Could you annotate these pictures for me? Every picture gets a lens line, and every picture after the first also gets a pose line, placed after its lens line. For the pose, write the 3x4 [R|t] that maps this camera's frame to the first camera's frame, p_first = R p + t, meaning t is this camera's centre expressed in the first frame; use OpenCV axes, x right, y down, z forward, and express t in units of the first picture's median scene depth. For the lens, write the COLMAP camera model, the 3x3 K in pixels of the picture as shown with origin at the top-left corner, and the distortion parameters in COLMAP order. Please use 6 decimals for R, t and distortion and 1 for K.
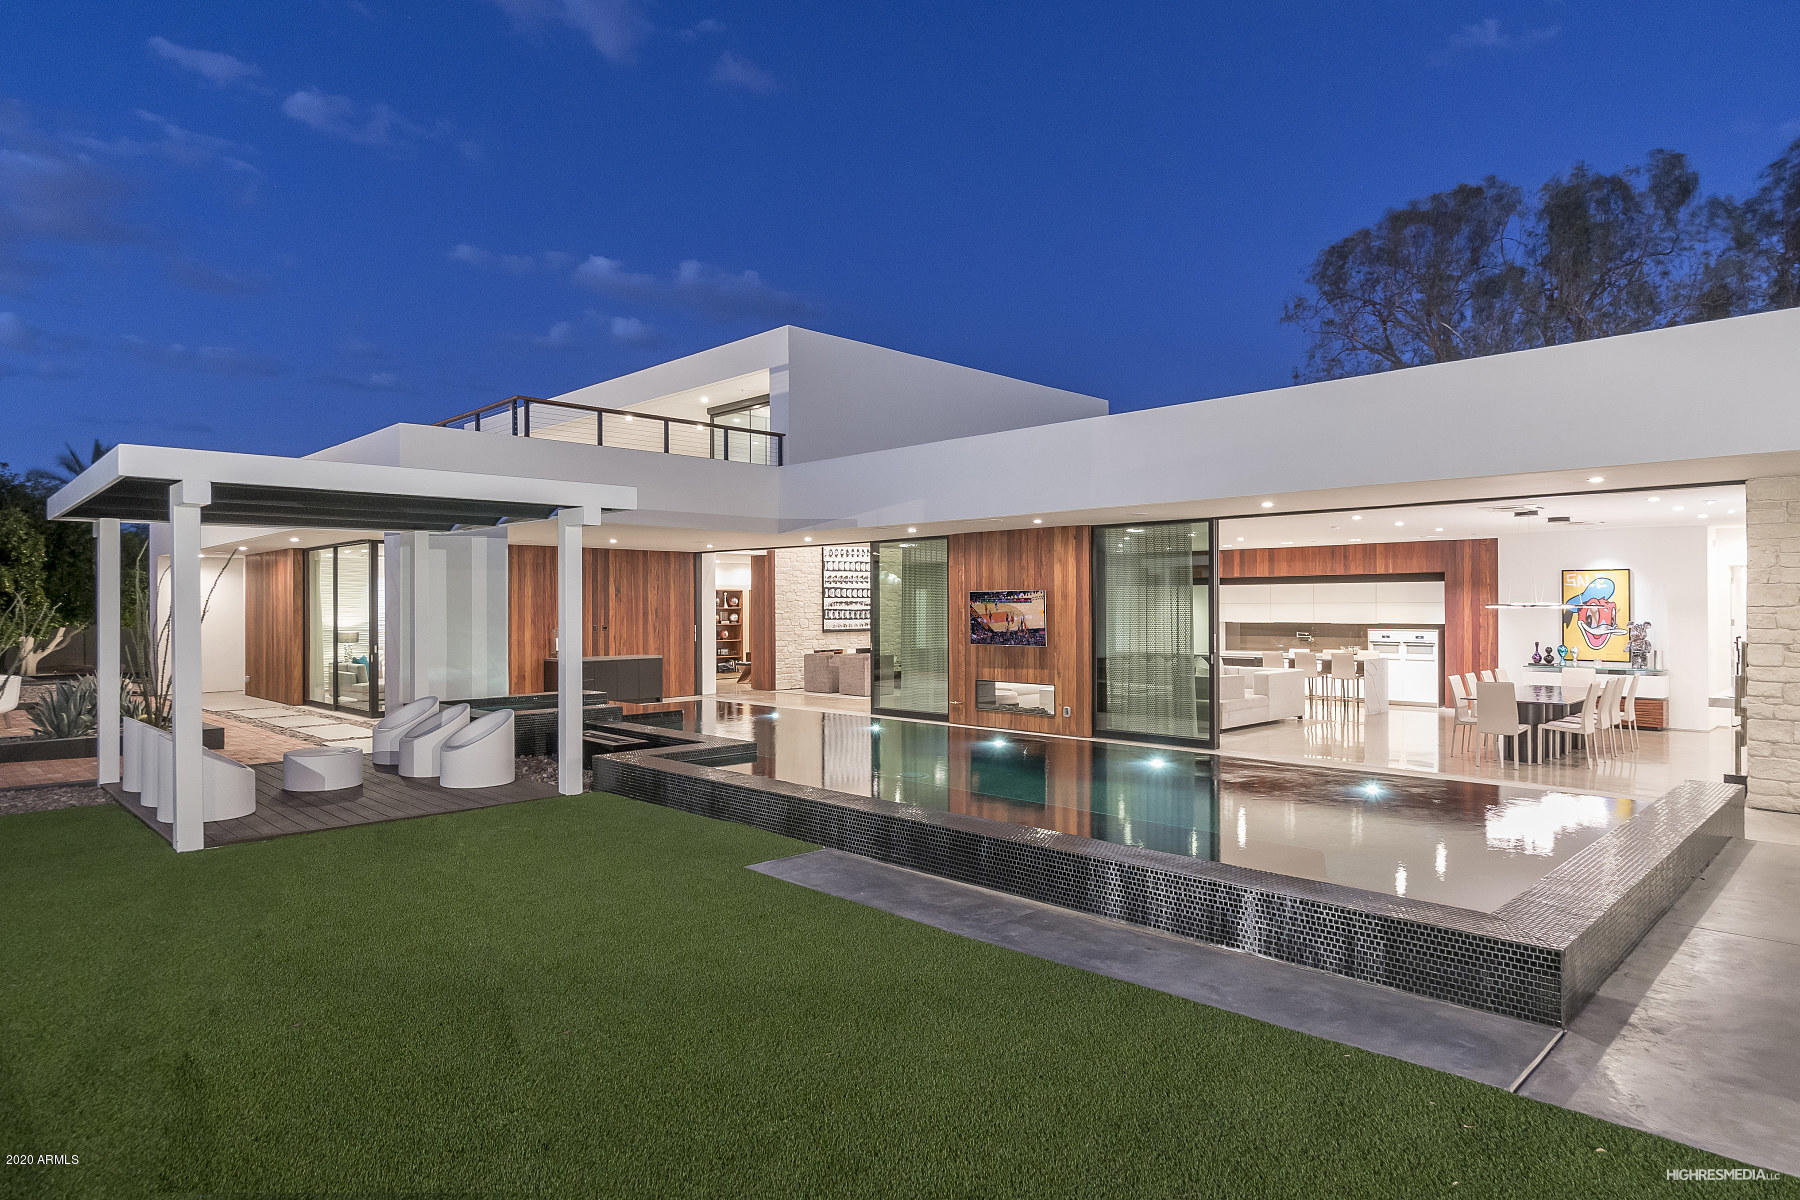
lens RADIAL K [[1028.6, 0, 878.2], [0, 1028.6, 597.9], [0, 0, 1]] dist [0.002485, 0.000817]
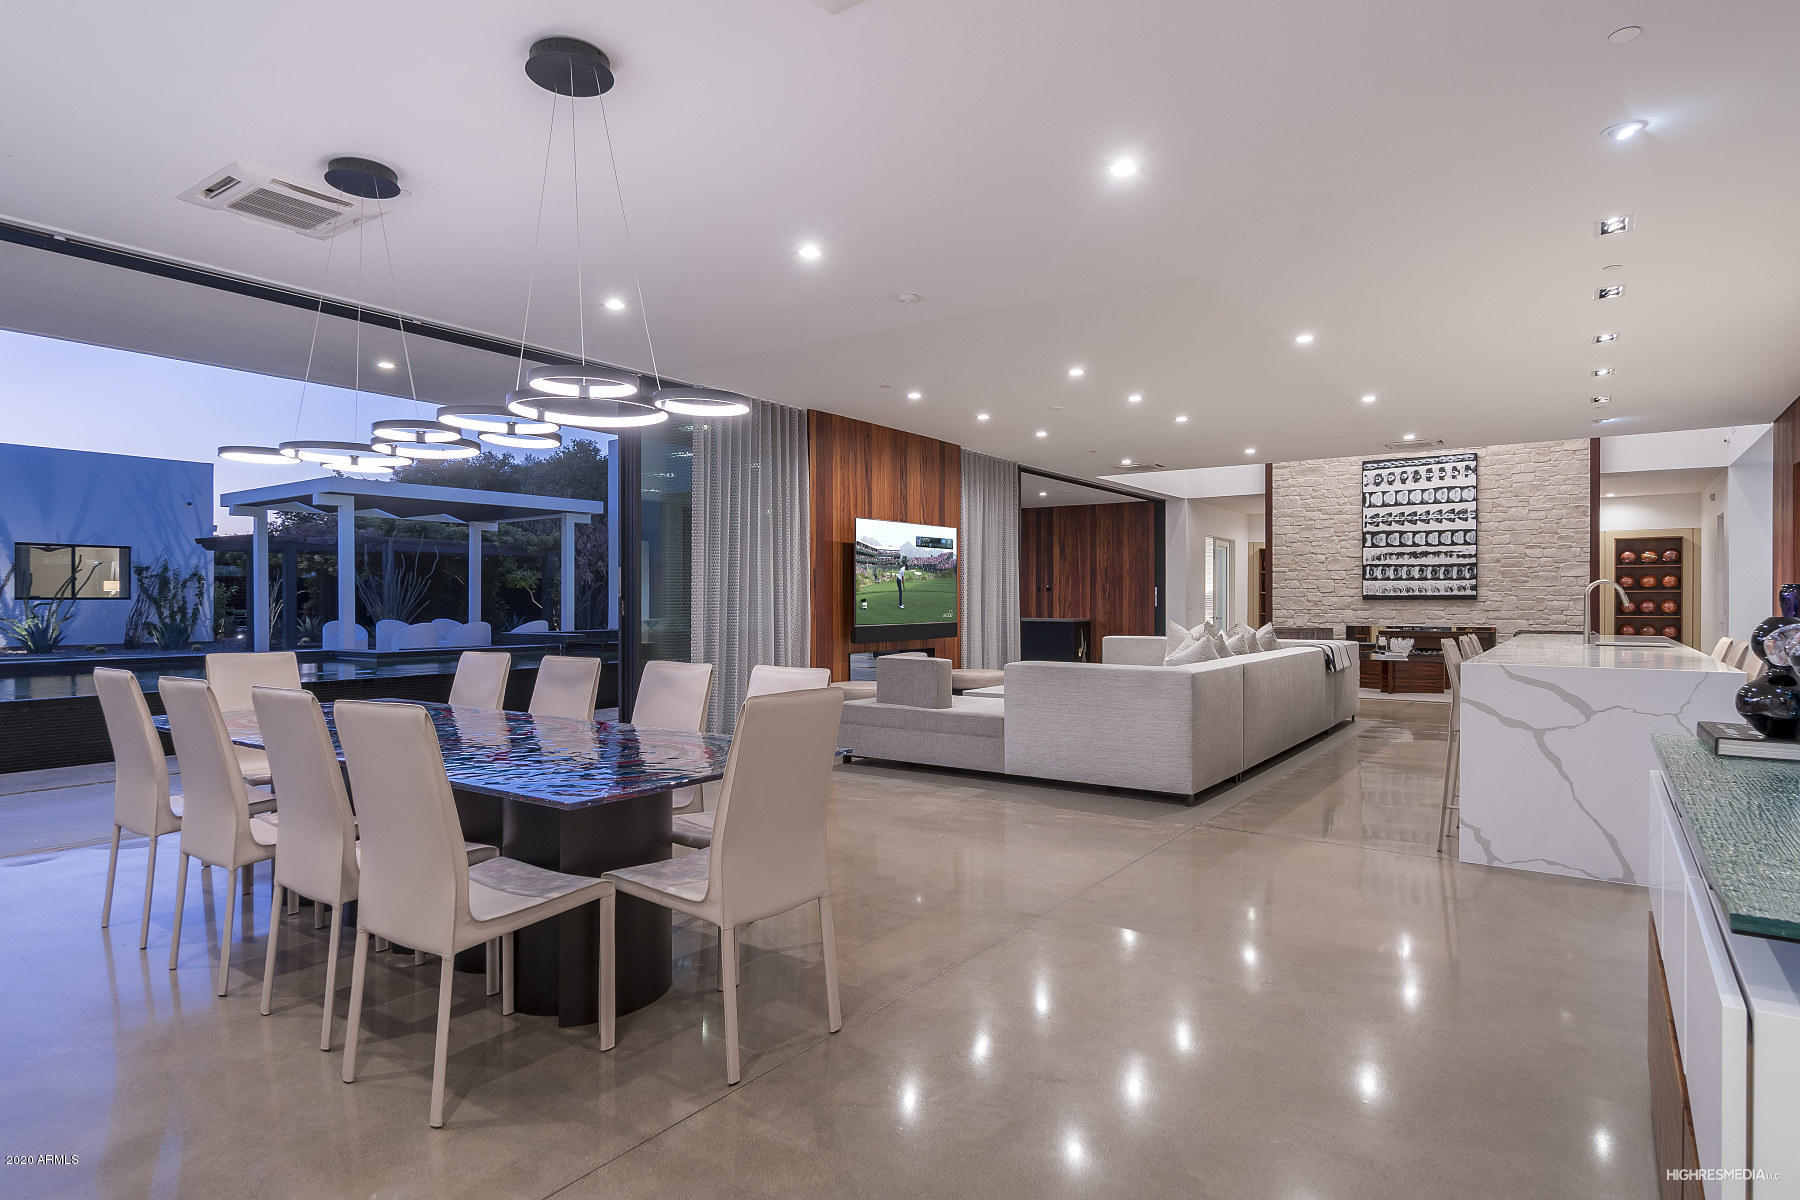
lens RADIAL K [[977.9, 0, 899.6], [0, 977.9, 602.8], [0, 0, 1]] dist [-0.014167, 0.000009]
pose [[0.184183, 0.006212, -0.982872, 0.643115], [0.006329, 0.999952, 0.007506, 0.036316], [0.982872, -0.007603, 0.184134, 0.727725]]
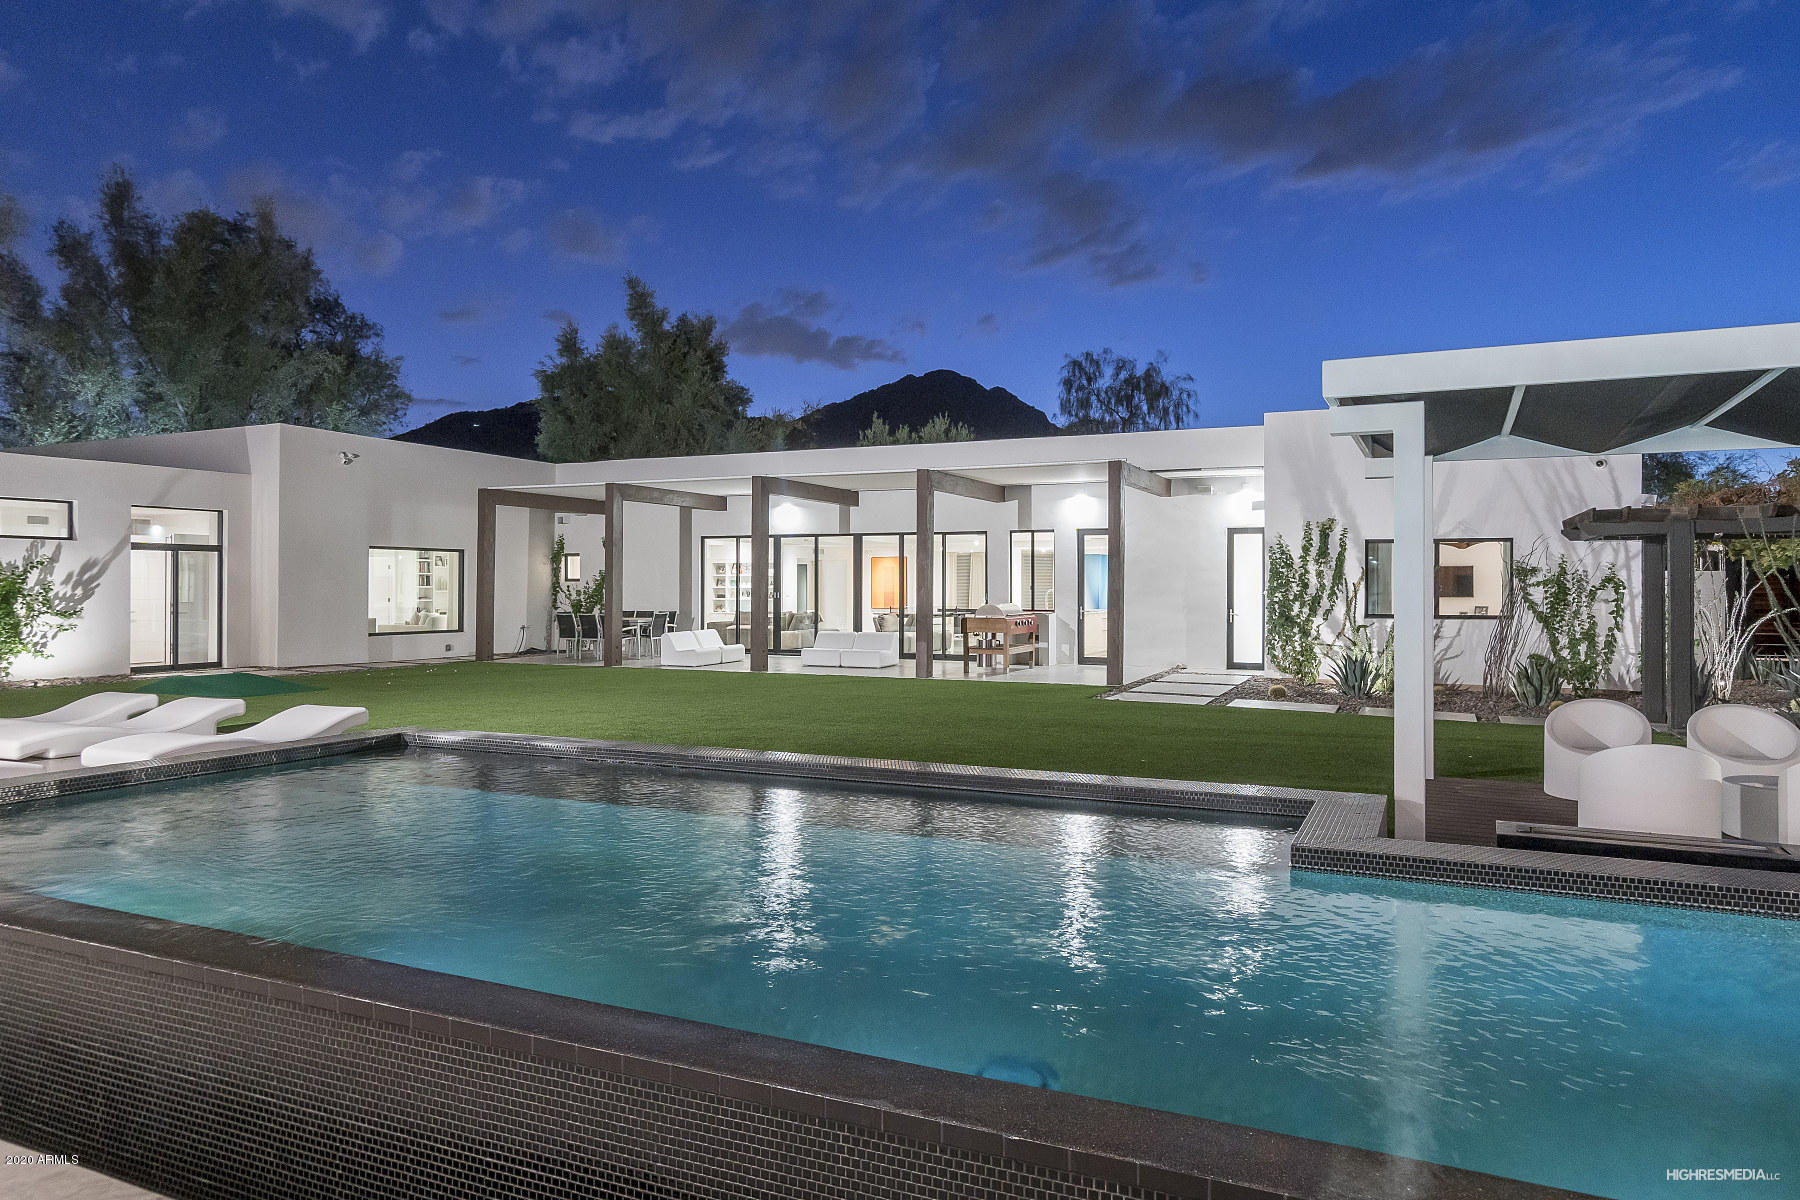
lens RADIAL K [[1162.9, 0, 908.5], [0, 1162.9, 592.6], [0, 0, 1]] dist [0.001014, 0.001647]
pose [[-0.931978, 0.003084, -0.362501, 0.108688], [0.003298, 0.999995, 0.000029, 0.013566], [0.362499, -0.001168, -0.931983, 0.712628]]
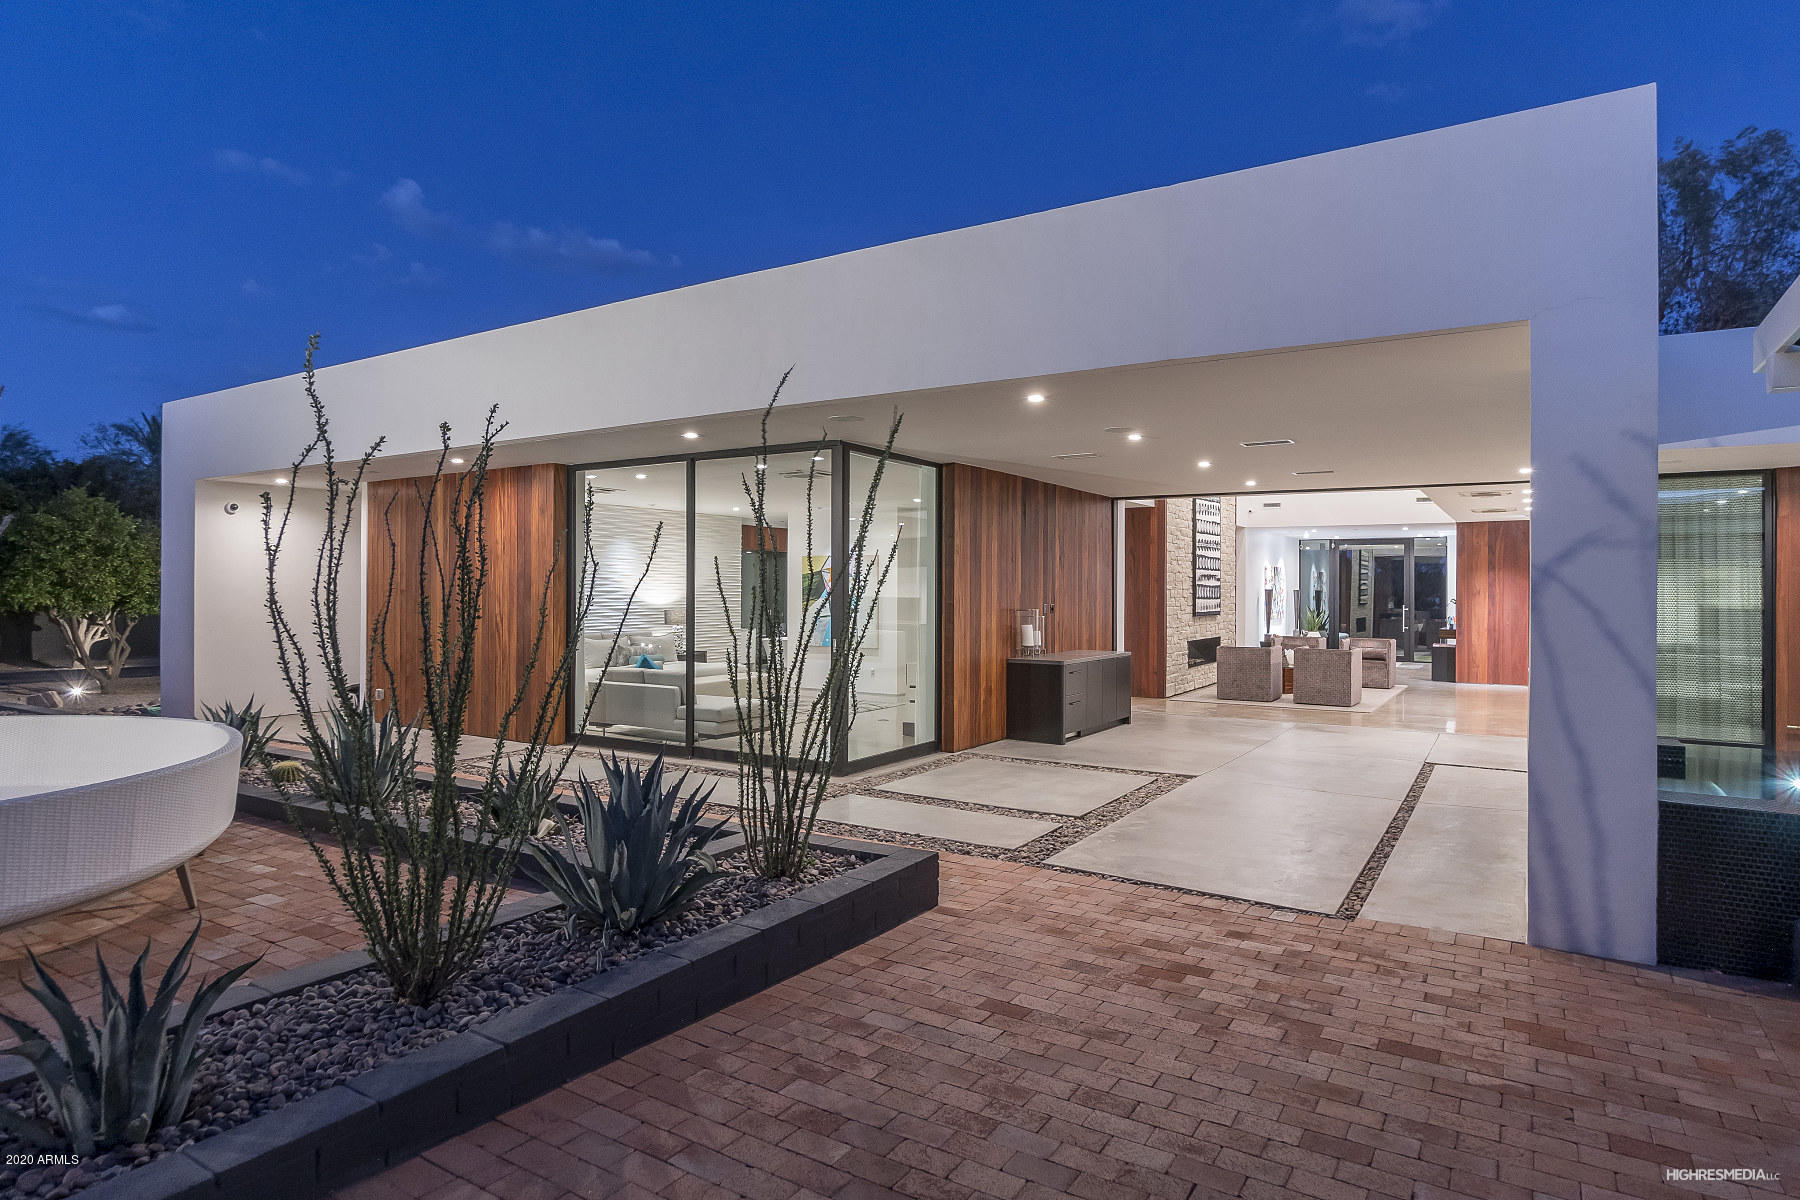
lens RADIAL K [[1011.6, 0, 900.0], [0, 1011.6, 600.0], [0, 0, 1]] dist [0.002000, 0.000379]
pose [[0.971209, 0.005007, 0.238175, -0.530904], [-0.009162, 0.999824, 0.016345, 0.015248], [-0.238051, -0.018056, 0.971085, 0.438599]]
